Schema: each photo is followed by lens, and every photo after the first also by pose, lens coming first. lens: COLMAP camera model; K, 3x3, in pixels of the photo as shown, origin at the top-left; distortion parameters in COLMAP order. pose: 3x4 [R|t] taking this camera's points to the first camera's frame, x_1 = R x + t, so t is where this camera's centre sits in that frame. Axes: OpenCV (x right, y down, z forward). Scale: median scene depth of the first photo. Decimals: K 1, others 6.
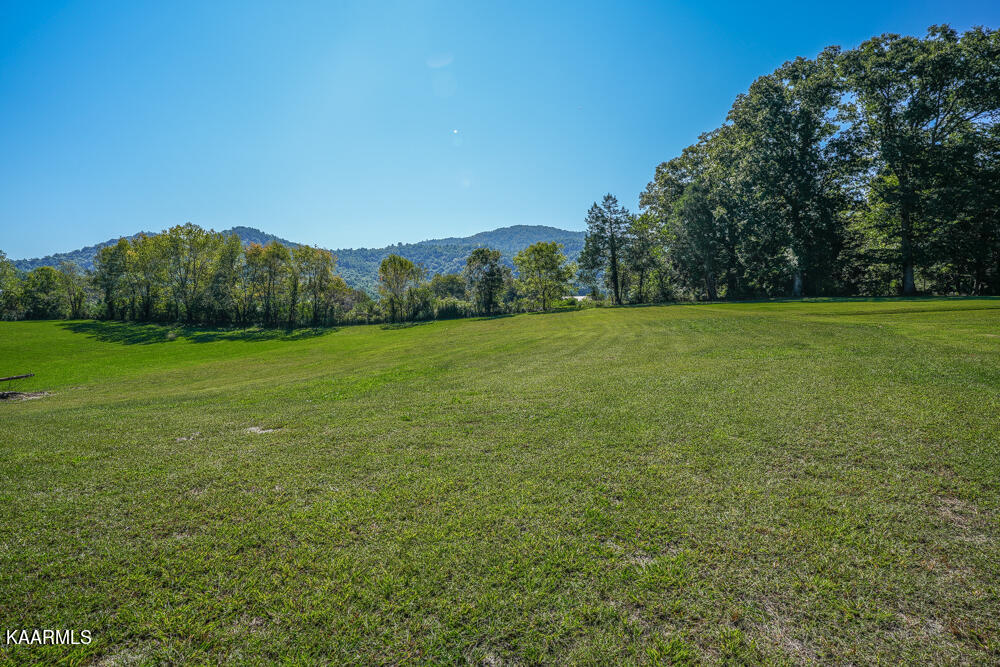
lens RADIAL K [[542.7, 0, 499.1], [0, 542.7, 333.5], [0, 0, 1]] dist [-0.055318, 0.039739]
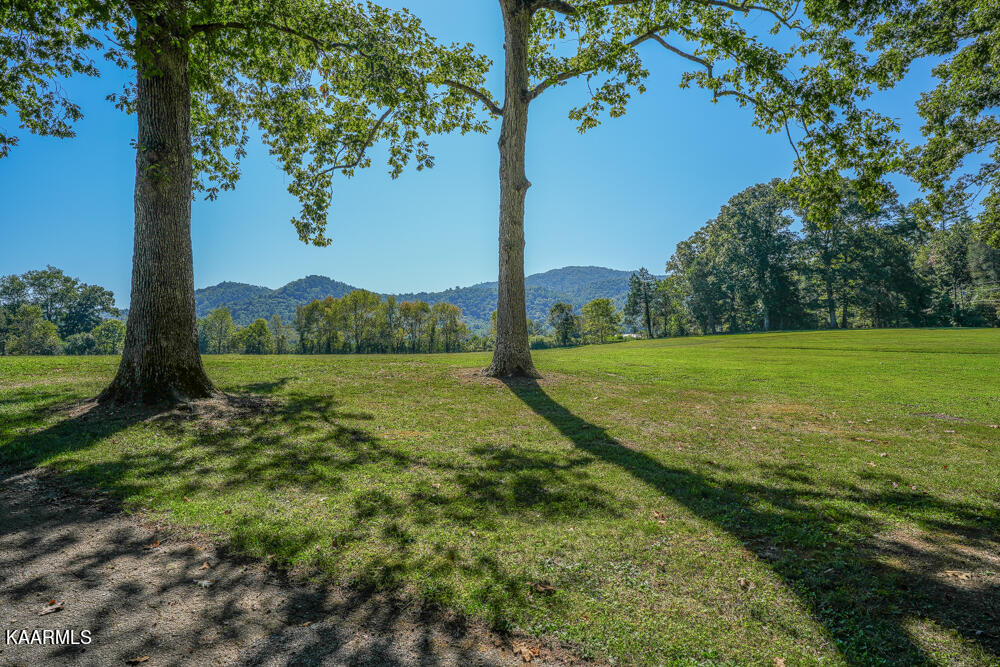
lens RADIAL K [[542.7, 0, 499.1], [0, 542.7, 333.5], [0, 0, 1]] dist [-0.055318, 0.039739]
pose [[0.995245, -0.016358, -0.096022, -0.054118], [0.009207, 0.997182, -0.074450, 0.039058], [0.096969, 0.073212, 0.992591, -0.501050]]
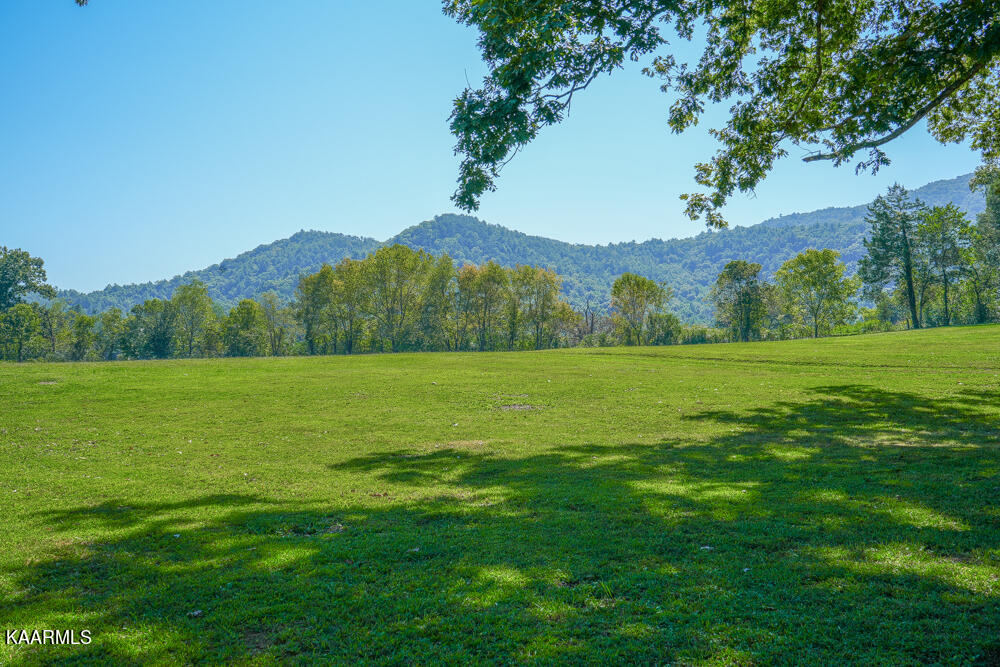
lens RADIAL K [[1057.5, 0, 500.0], [0, 1057.5, 333.5], [0, 0, 1]] dist [-0.001953, -0.017056]
pose [[0.921689, -0.020106, -0.387409, 0.232659], [-0.004218, 0.998078, -0.061834, 0.041007], [0.387907, 0.058626, 0.919832, -0.503104]]
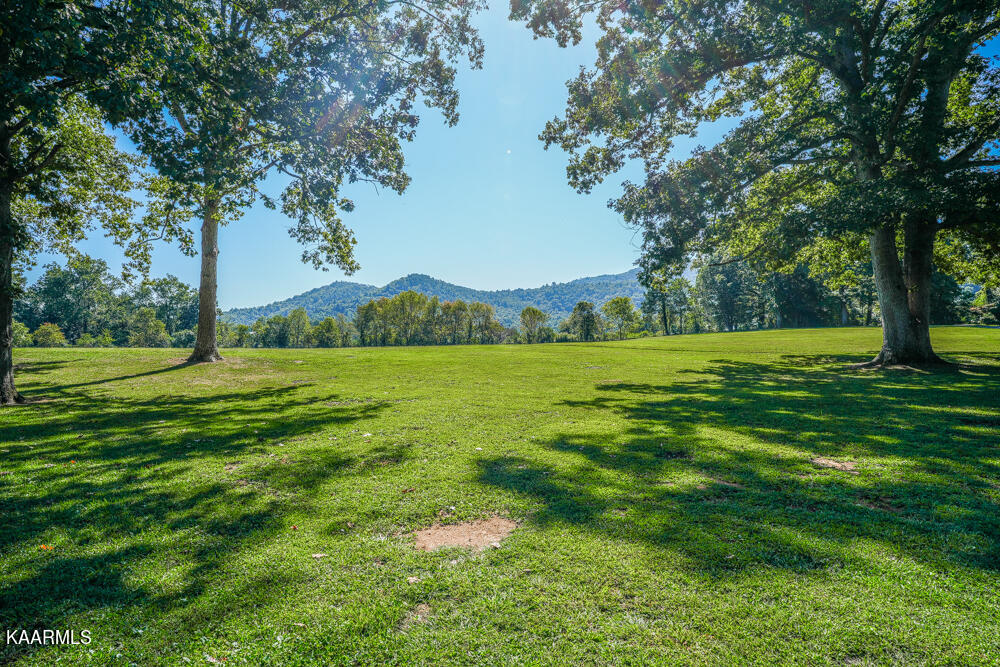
lens RADIAL K [[542.7, 0, 499.1], [0, 542.7, 333.5], [0, 0, 1]] dist [-0.055318, 0.039739]
pose [[0.959498, -0.013987, -0.281369, 0.174826], [-0.005008, 0.997762, -0.066679, 0.043813], [0.281672, 0.065387, 0.957280, -0.573825]]
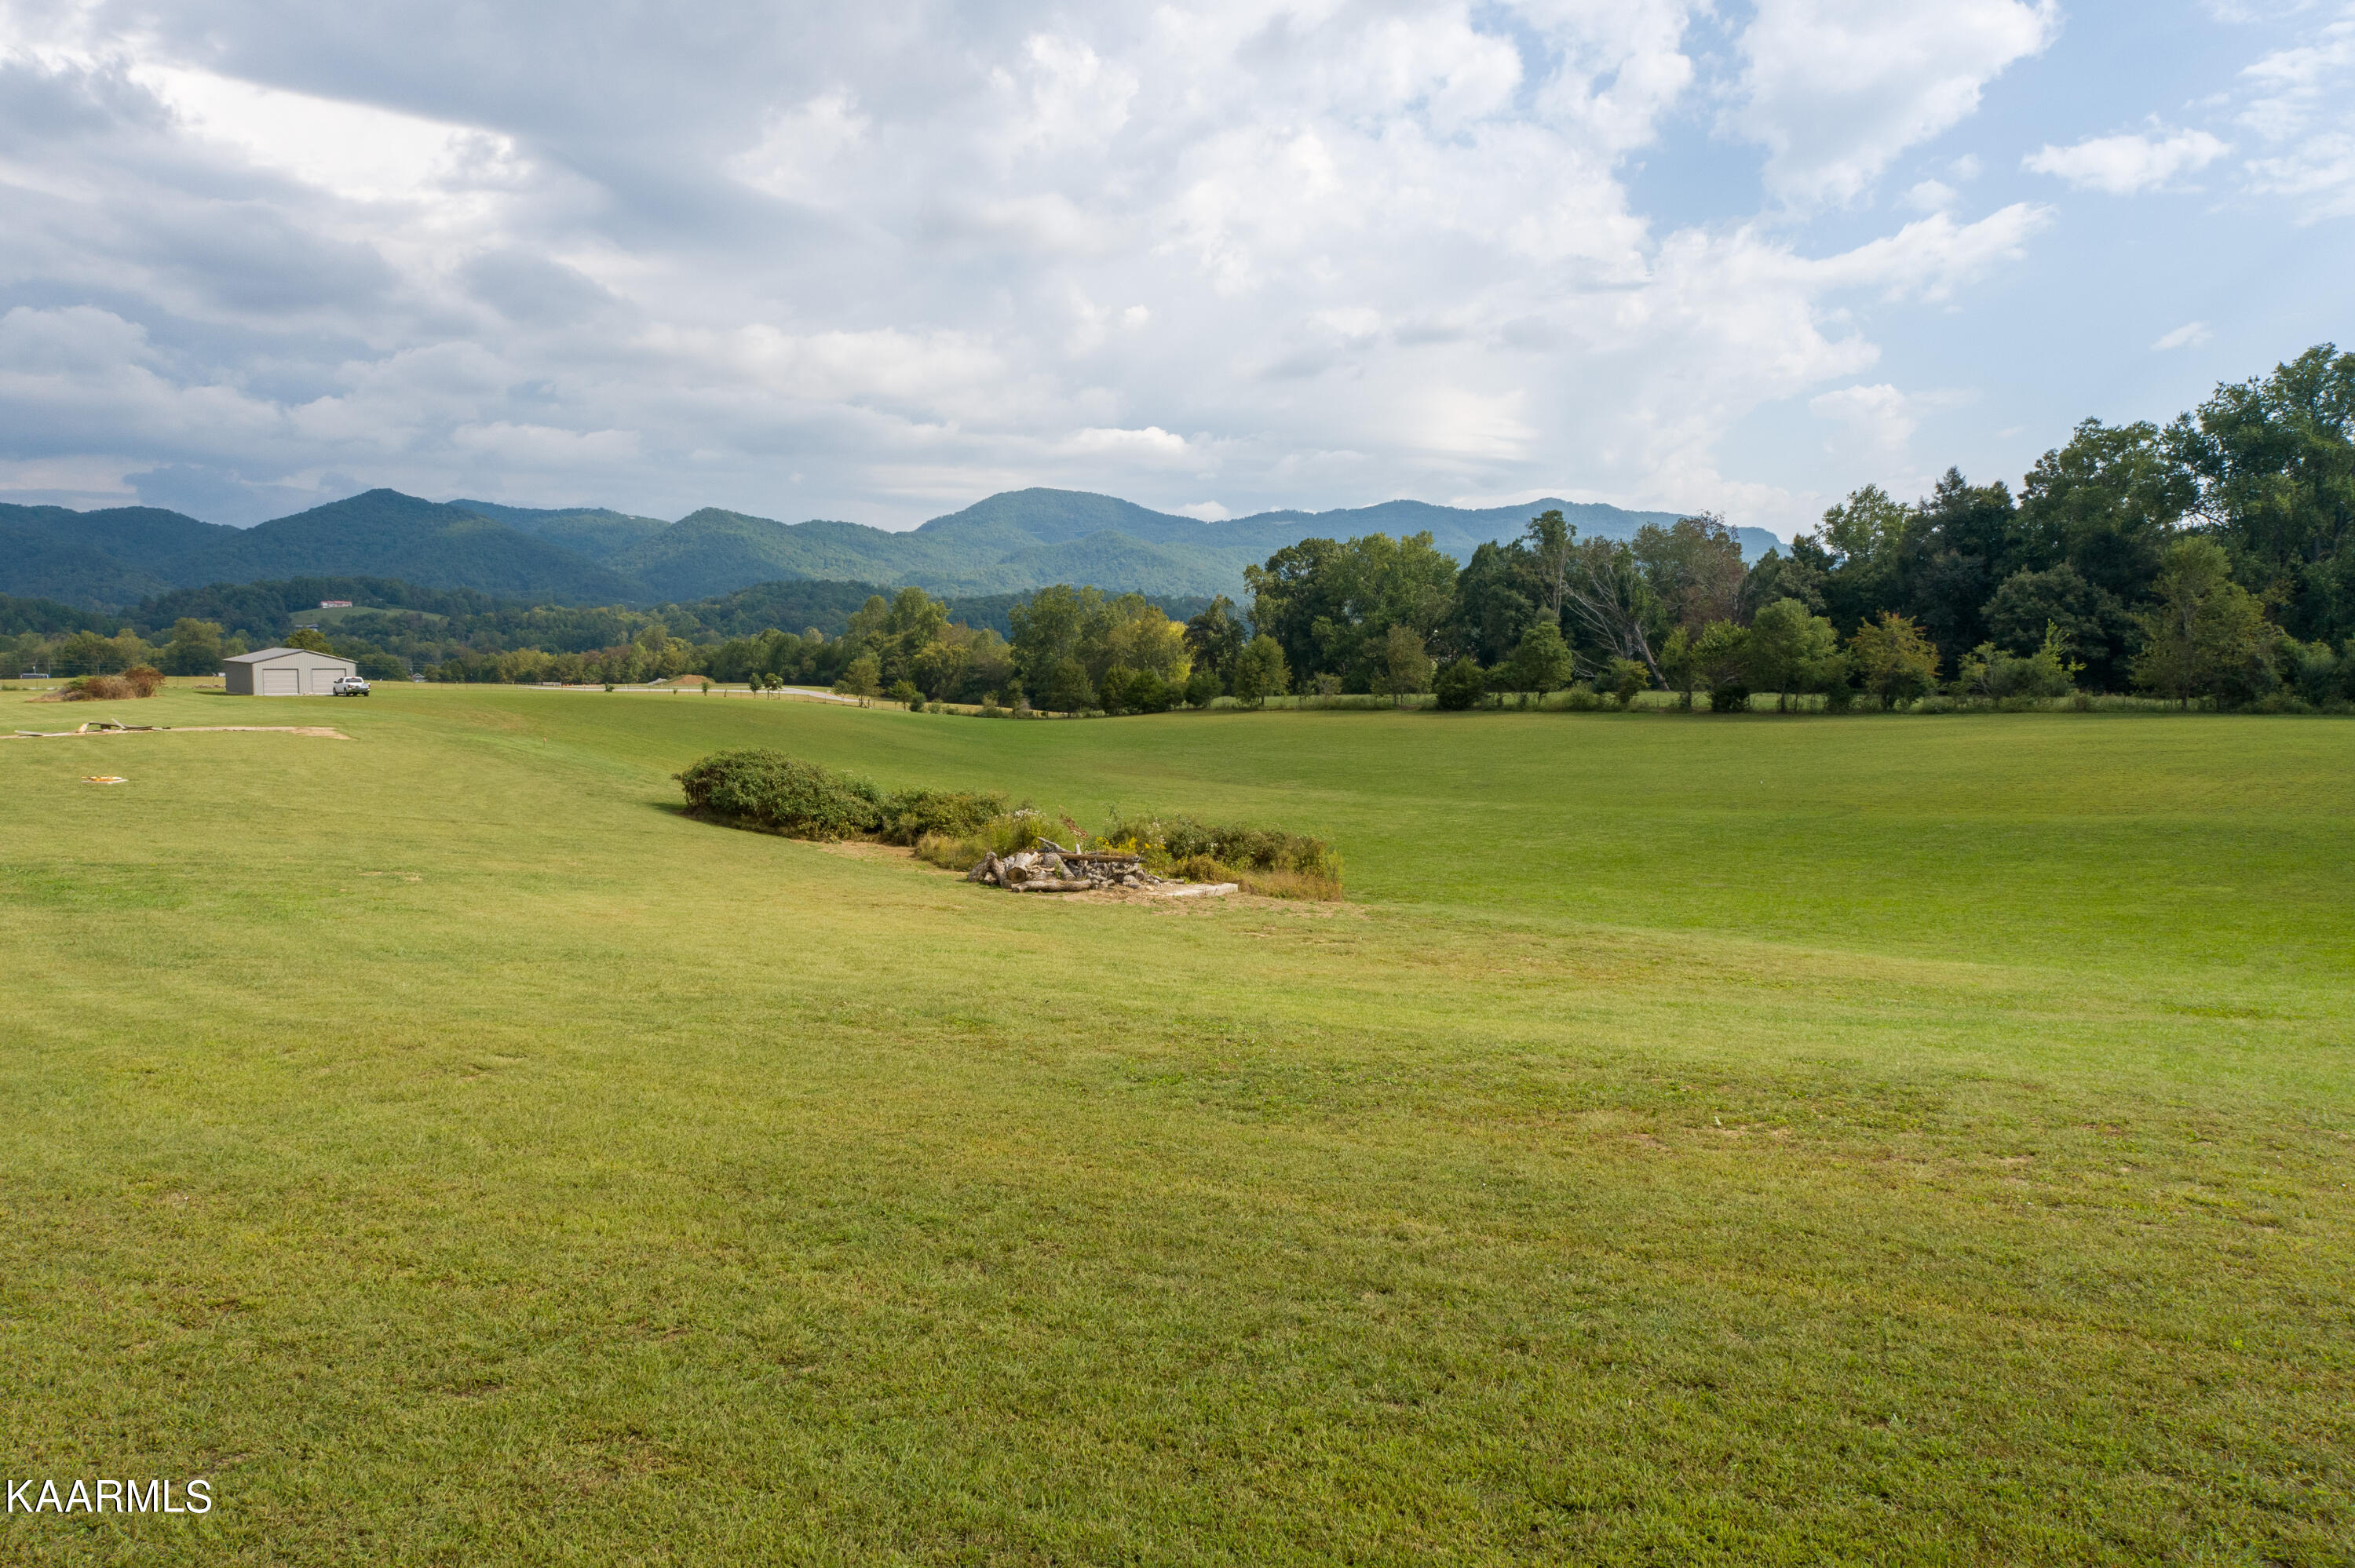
lens RADIAL K [[1594.1, 0, 1178.9], [0, 1594.1, 782.3], [0, 0, 1]] dist [-0.006293, 0.015645]
pose [[-0.474723, 0.077100, -0.876752, 0.181192], [-0.032152, 0.993972, 0.104817, -0.055802], [0.879548, 0.077949, -0.469382, 0.624592]]
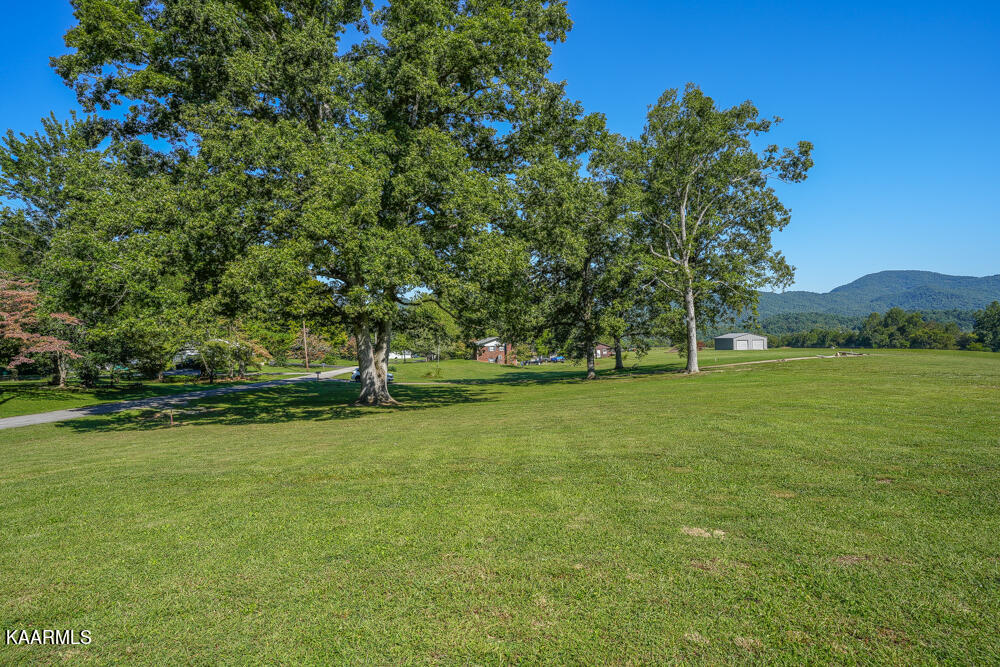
lens RADIAL K [[542.7, 0, 499.1], [0, 542.7, 333.5], [0, 0, 1]] dist [-0.055318, 0.039739]
pose [[-0.933380, 0.020383, -0.358310, 0.351436], [0.017253, 0.999780, 0.011929, -0.016854], [0.358475, 0.004953, -0.933526, 0.148785]]
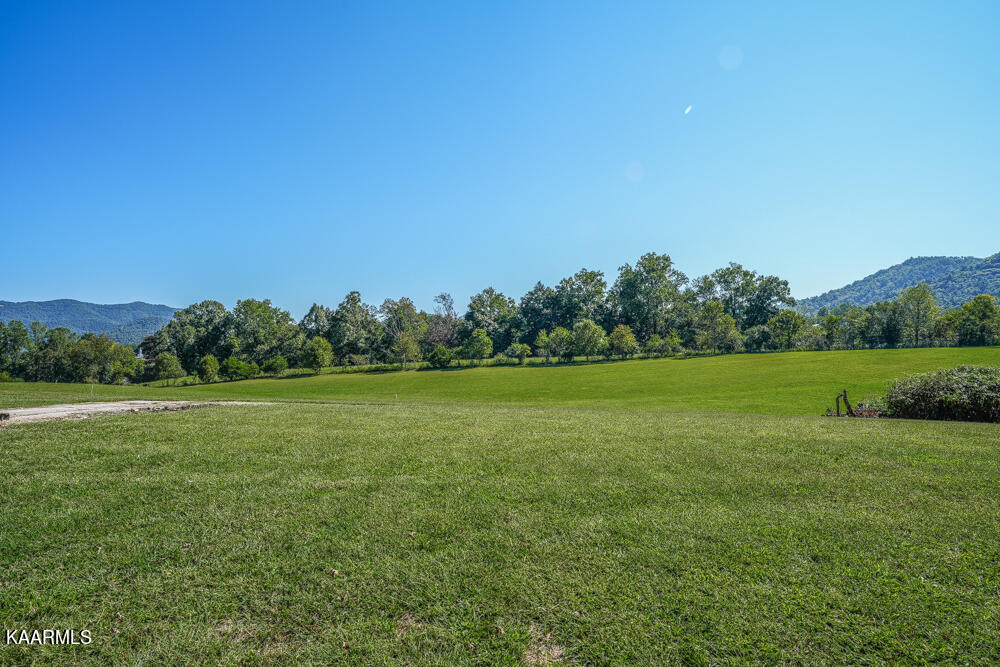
lens RADIAL K [[542.7, 0, 499.1], [0, 542.7, 333.5], [0, 0, 1]] dist [-0.055318, 0.039739]
pose [[0.330891, -0.037757, -0.942913, -0.221750], [-0.015322, 0.998853, -0.045373, 0.013660], [0.943544, 0.029461, 0.329933, -0.276358]]
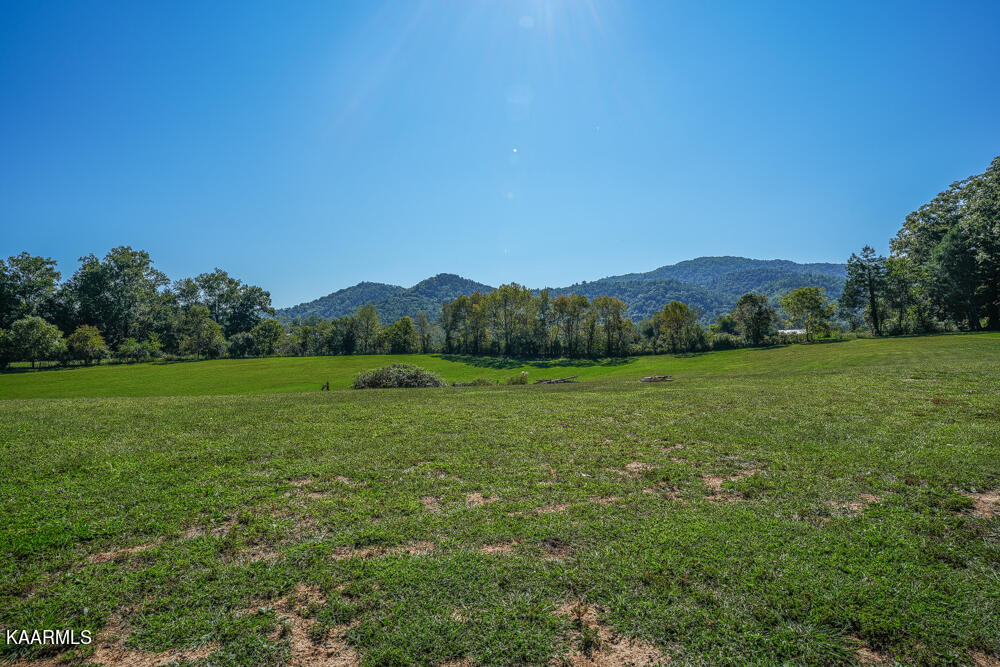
lens RADIAL K [[542.7, 0, 499.1], [0, 542.7, 333.5], [0, 0, 1]] dist [-0.055318, 0.039739]
pose [[0.948218, -0.019650, -0.317012, -0.183388], [-0.001738, 0.997748, -0.067046, 0.019611], [0.317616, 0.064125, 0.946049, -0.348667]]
